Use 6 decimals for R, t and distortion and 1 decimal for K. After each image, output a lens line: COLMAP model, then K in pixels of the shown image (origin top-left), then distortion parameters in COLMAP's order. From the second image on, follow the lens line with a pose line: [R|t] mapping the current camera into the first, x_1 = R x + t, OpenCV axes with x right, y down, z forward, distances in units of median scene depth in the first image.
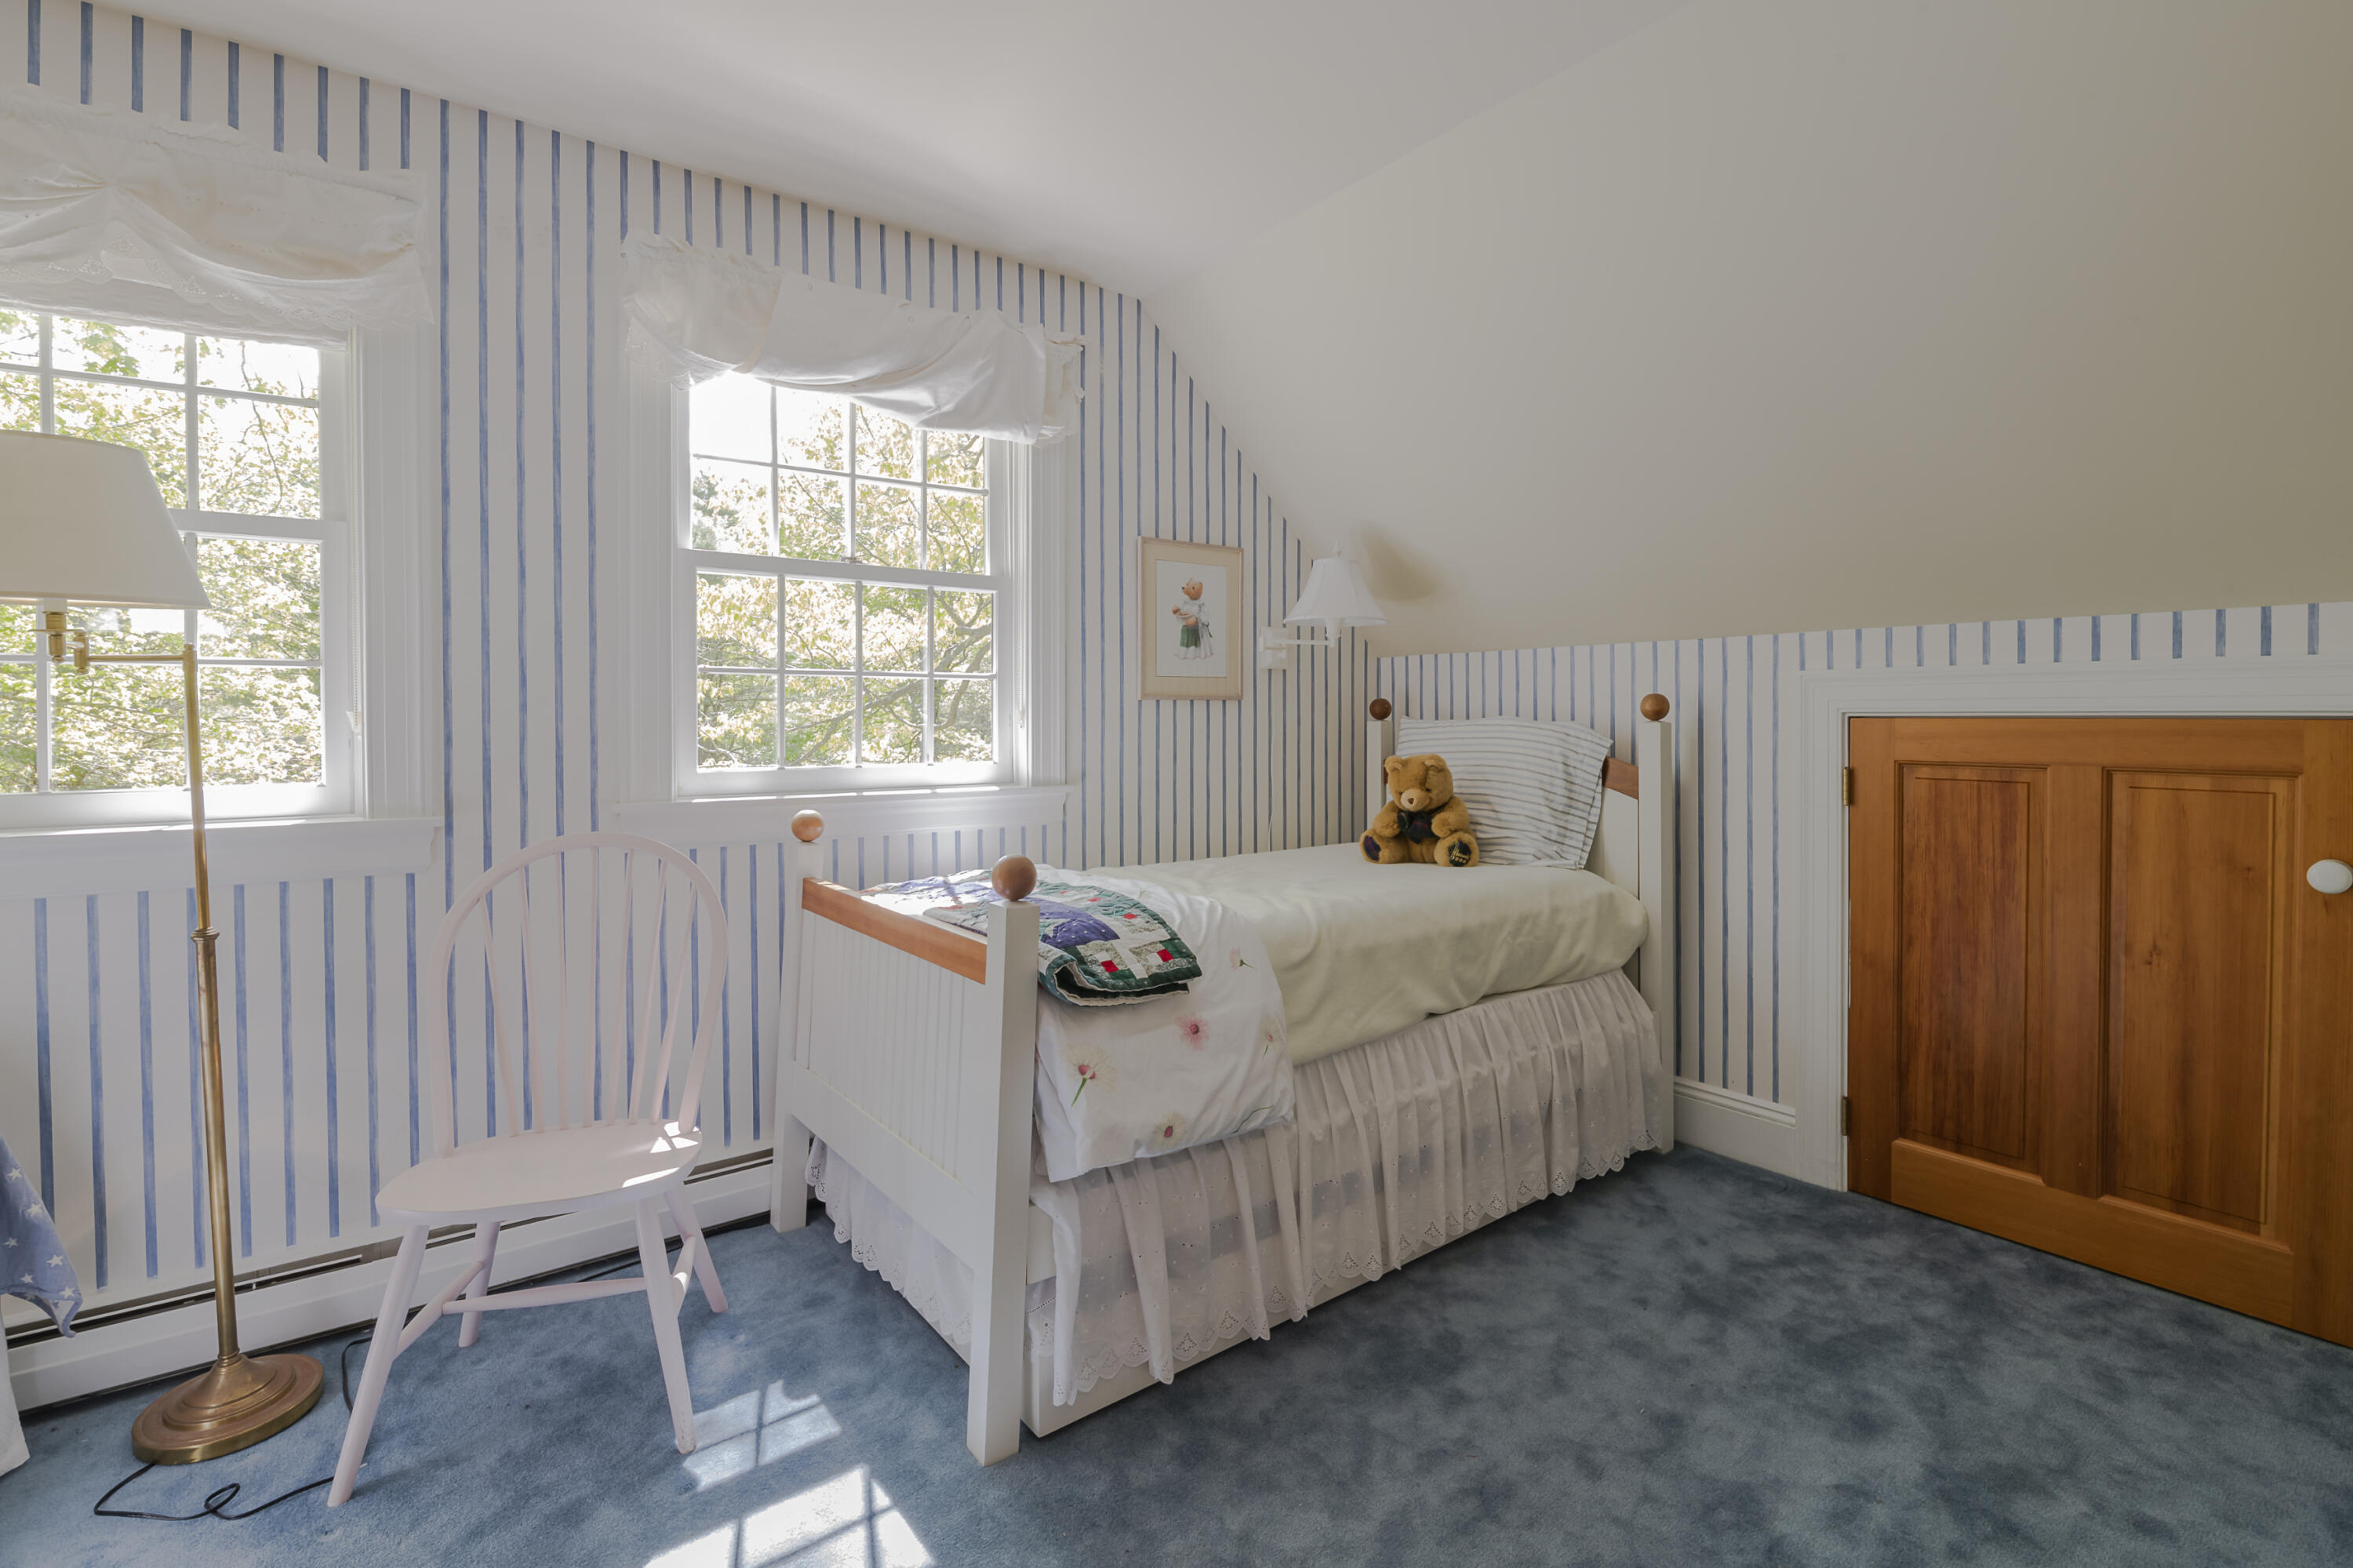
lens RADIAL K [[1082.5, 0, 1176.1], [0, 1082.5, 722.9], [0, 0, 1]] dist [0.000422, 0.000245]
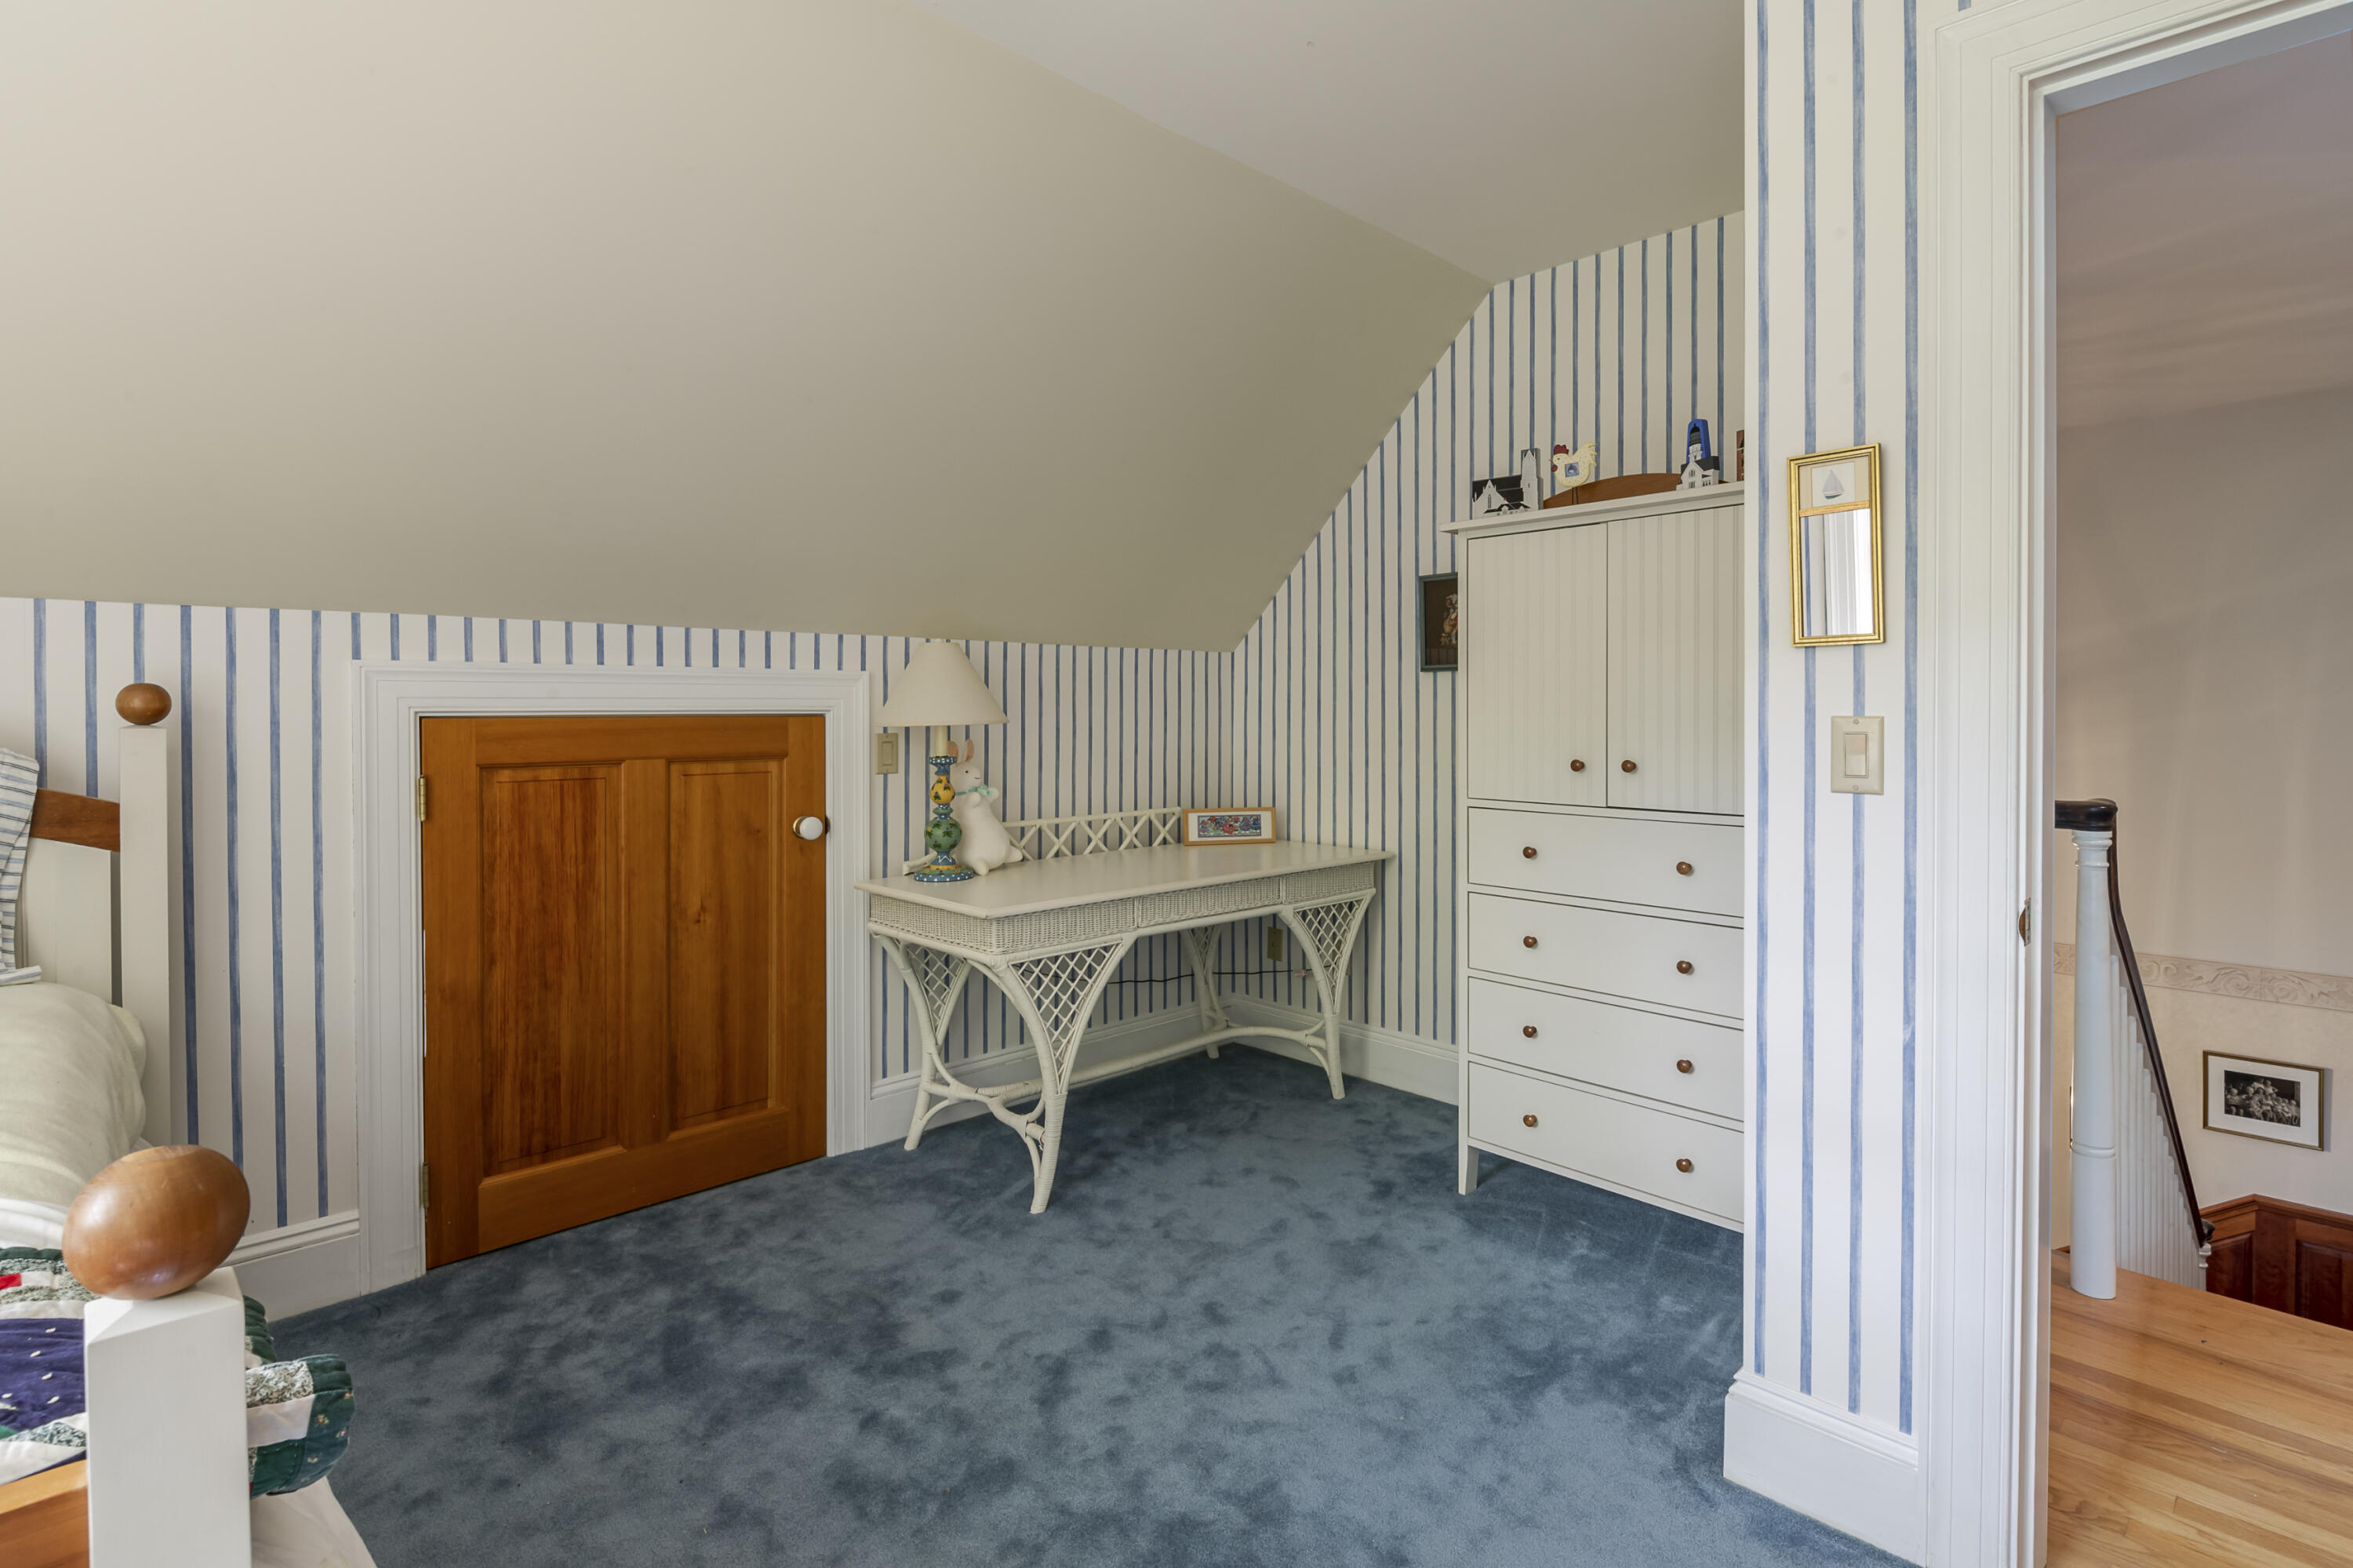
lens RADIAL K [[1178.1, 0, 1176.5], [0, 1178.1, 720.3], [0, 0, 1]] dist [0.000260, 0.000253]
pose [[-0.103727, -0.006899, 0.994582, -0.399352], [0.016106, 0.999833, 0.008615, -0.001801], [-0.994475, 0.016912, -0.103599, 0.548575]]
